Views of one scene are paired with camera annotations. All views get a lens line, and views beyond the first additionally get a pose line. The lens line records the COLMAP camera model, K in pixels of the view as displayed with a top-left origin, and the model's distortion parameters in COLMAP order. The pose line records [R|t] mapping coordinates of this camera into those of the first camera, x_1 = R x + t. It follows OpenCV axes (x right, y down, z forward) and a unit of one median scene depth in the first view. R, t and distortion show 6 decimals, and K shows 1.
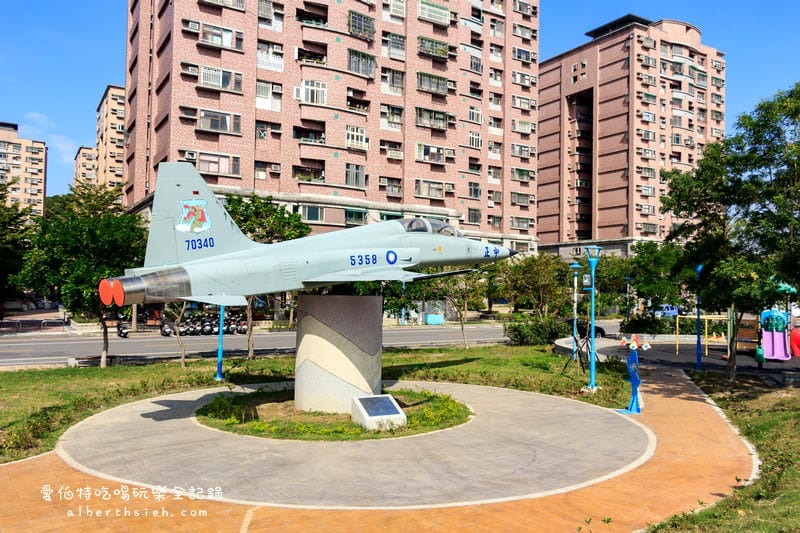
lens RADIAL K [[640.2, 0, 400.0], [0, 640.2, 266.5], [0, 0, 1]] dist [0.009945, -0.004841]
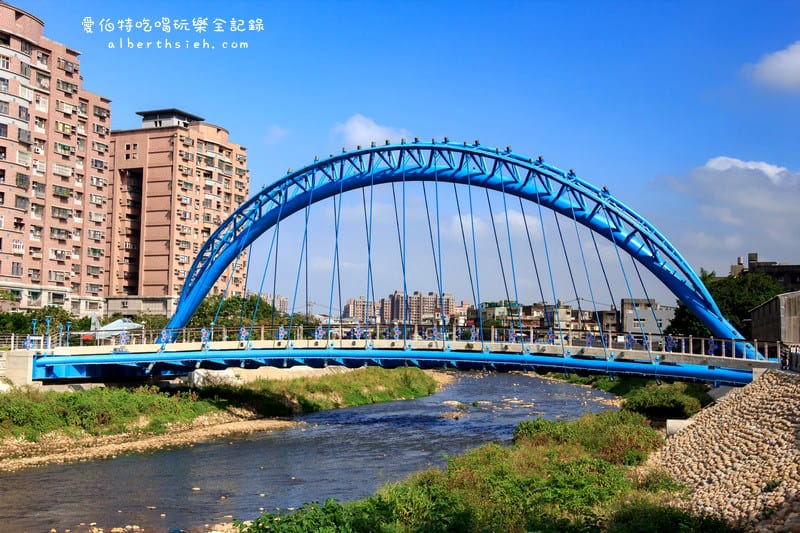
lens RADIAL K [[992.1, 0, 398.8], [0, 992.1, 284.3], [0, 0, 1]] dist [0.008551, 0.095365]
pose [[0.835724, 0.036351, 0.547946, -0.326589], [-0.026764, 0.999317, -0.025475, -0.030371], [-0.548498, 0.006625, 0.836126, -0.858490]]
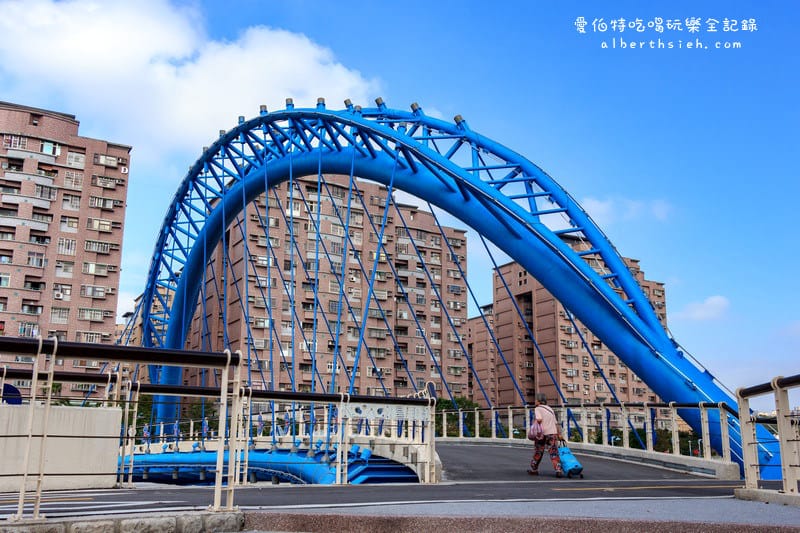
lens RADIAL K [[804.7, 0, 400.0], [0, 804.7, 266.5], [0, 0, 1]] dist [0.003698, 0.004901]
pose [[0.998841, -0.020374, -0.043596, 0.114234], [0.011437, 0.980501, -0.196182, -0.013149], [0.046743, 0.195456, 0.979598, -0.653421]]
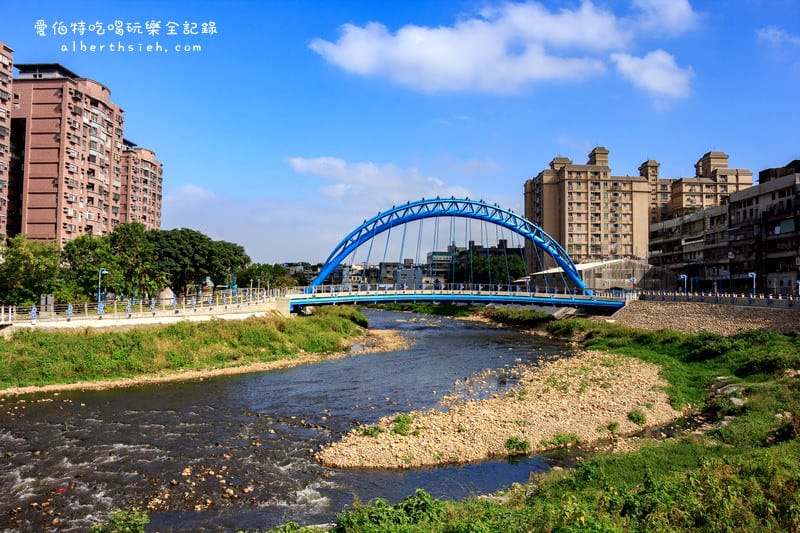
lens RADIAL K [[655.6, 0, 400.0], [0, 655.6, 266.5], [0, 0, 1]] dist [-0.137020, 0.005553]
pose [[0.559454, 0.024271, 0.828506, -0.780496], [-0.032145, 0.999455, -0.007573, -0.034839], [-0.828238, -0.022395, 0.559929, -0.776942]]
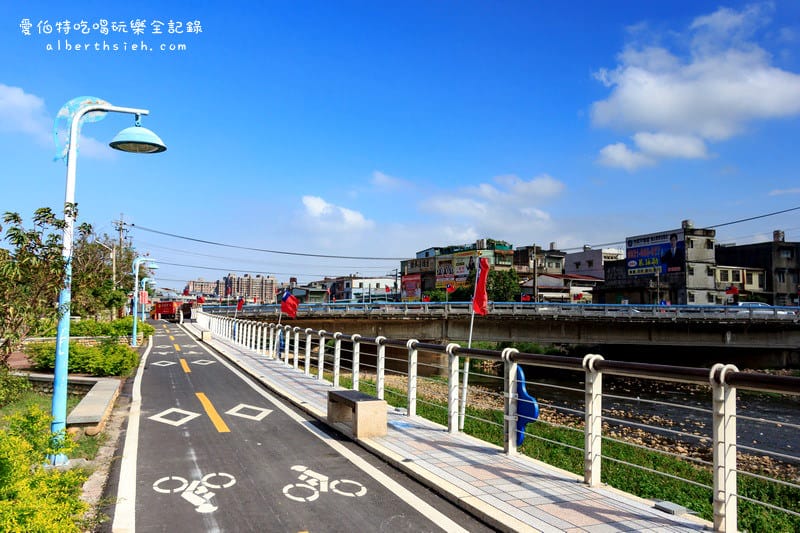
lens RADIAL K [[652.9, 0, 400.0], [0, 652.9, 266.5], [0, 0, 1]] dist [-0.000116, 0.006185]
pose [[0.663213, 0.053340, 0.746528, 0.503844], [-0.026729, 0.998509, -0.047599, 0.031324], [-0.747953, 0.011614, 0.663650, 0.608500]]
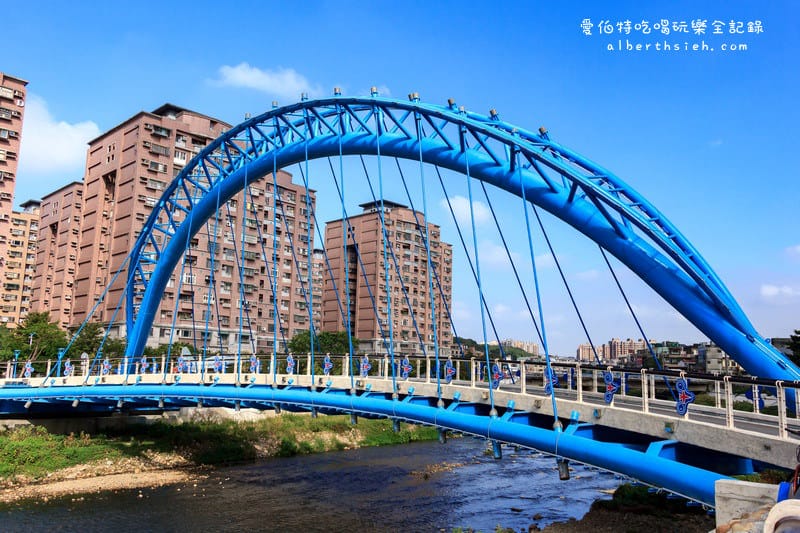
lens RADIAL K [[652.9, 0, 400.0], [0, 652.9, 266.5], [0, 0, 1]] dist [-0.000116, 0.006185]
pose [[0.968806, 0.051095, 0.242498, 0.008928], [-0.021458, 0.992135, -0.123318, -0.024418], [-0.246892, 0.114267, 0.962282, -0.634537]]
